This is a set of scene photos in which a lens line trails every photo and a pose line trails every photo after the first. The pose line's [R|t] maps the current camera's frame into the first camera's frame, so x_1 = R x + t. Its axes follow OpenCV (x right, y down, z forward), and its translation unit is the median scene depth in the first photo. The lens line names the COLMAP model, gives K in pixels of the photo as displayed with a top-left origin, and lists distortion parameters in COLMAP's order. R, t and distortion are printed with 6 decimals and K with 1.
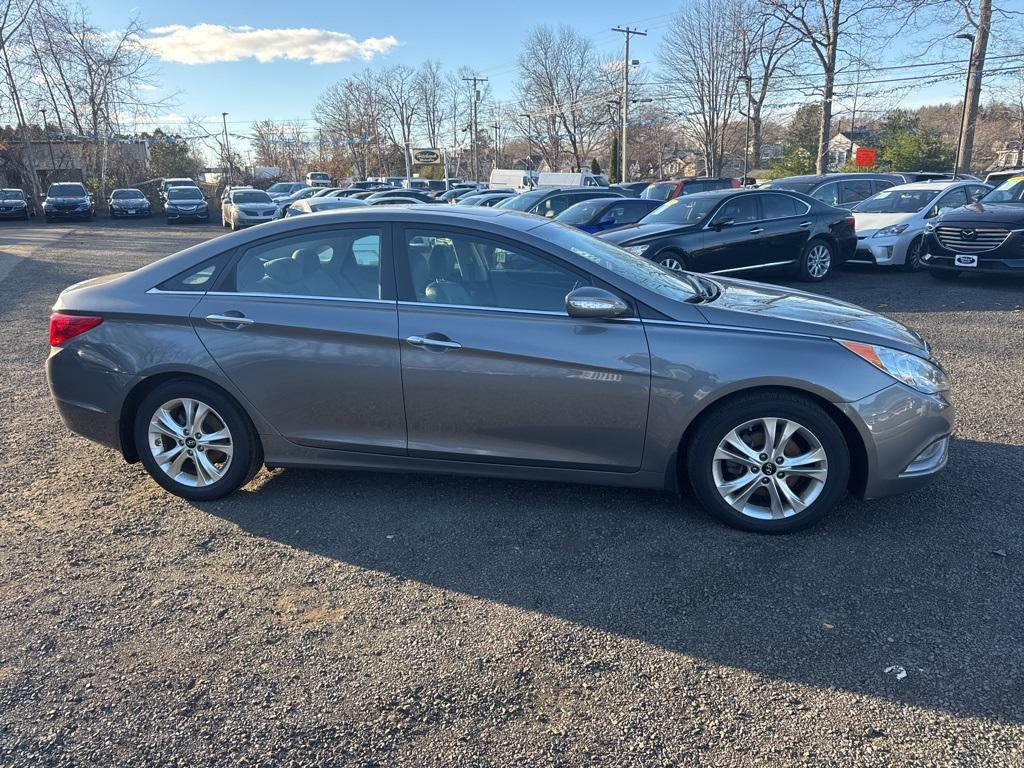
lens RADIAL K [[733.8, 0, 509.5], [0, 733.8, 384.7], [0, 0, 1]] dist [0.050250, -0.057982]
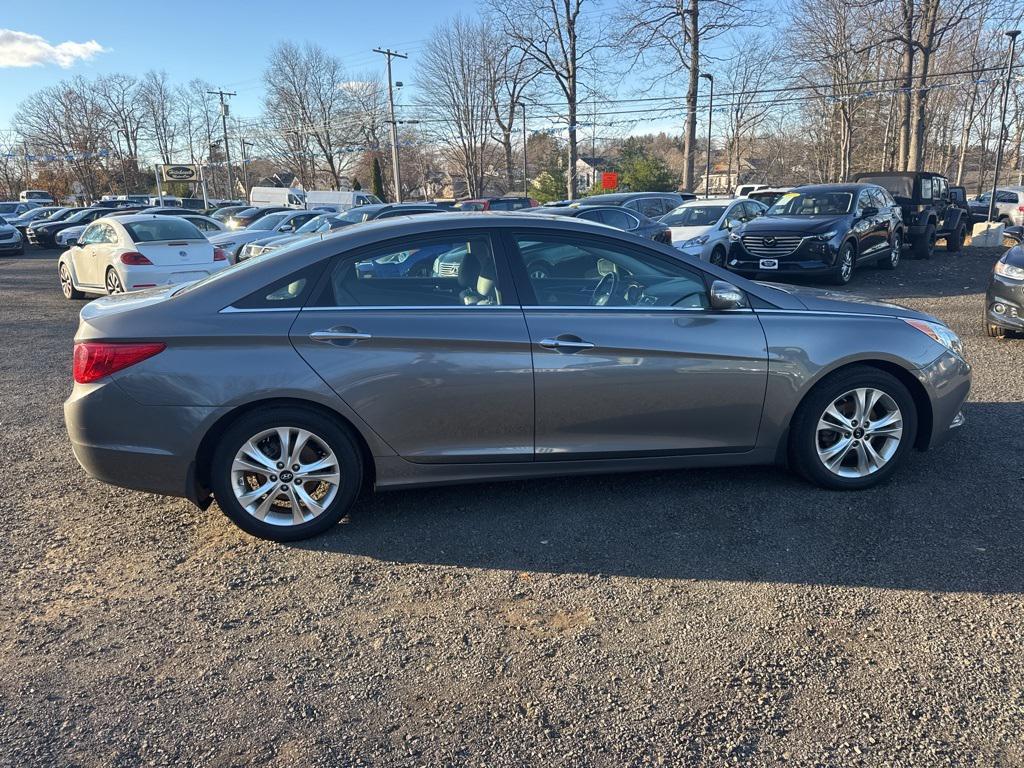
lens RADIAL K [[733.8, 0, 510.8], [0, 733.8, 388.2], [0, 0, 1]] dist [0.050250, -0.057982]
pose [[0.943128, -0.083131, 0.321868, -0.074400], [0.090153, 0.995904, -0.006944, 0.000440], [-0.319973, 0.035566, 0.946759, 0.010673]]
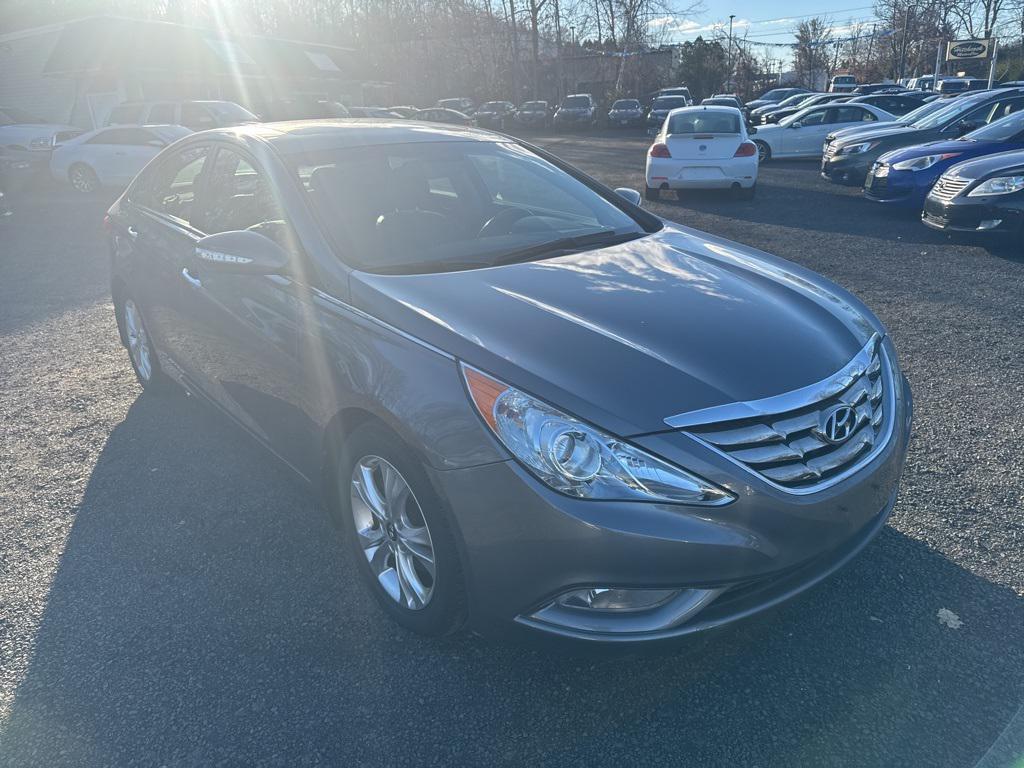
lens RADIAL K [[733.8, 0, 512.6], [0, 733.8, 378.7], [0, 0, 1]] dist [0.050250, -0.057982]
pose [[0.769477, 0.212552, -0.602268, 0.114692], [-0.147277, 0.976634, 0.156508, -0.020247], [0.621462, -0.031730, 0.782801, 0.077098]]
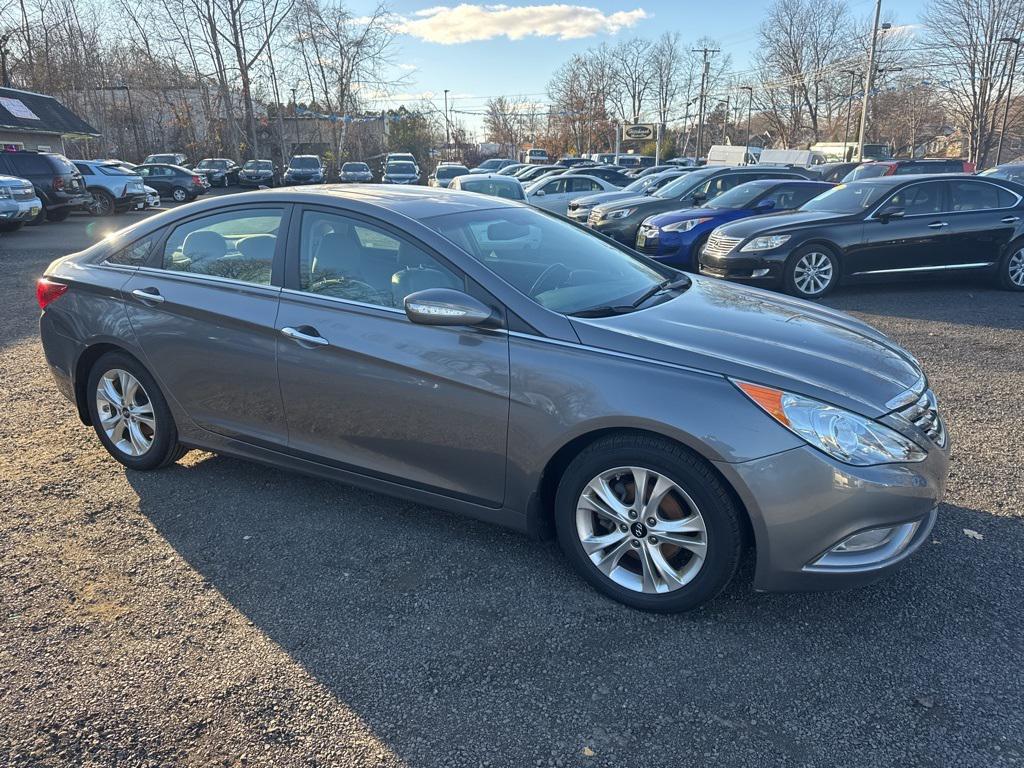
lens RADIAL K [[733.8, 0, 507.7], [0, 733.8, 386.3], [0, 0, 1]] dist [0.050250, -0.057982]
pose [[0.952557, 0.103537, -0.286207, 0.060382], [-0.094548, 0.994499, 0.045091, -0.009022], [0.289301, -0.015891, 0.957106, 0.027379]]
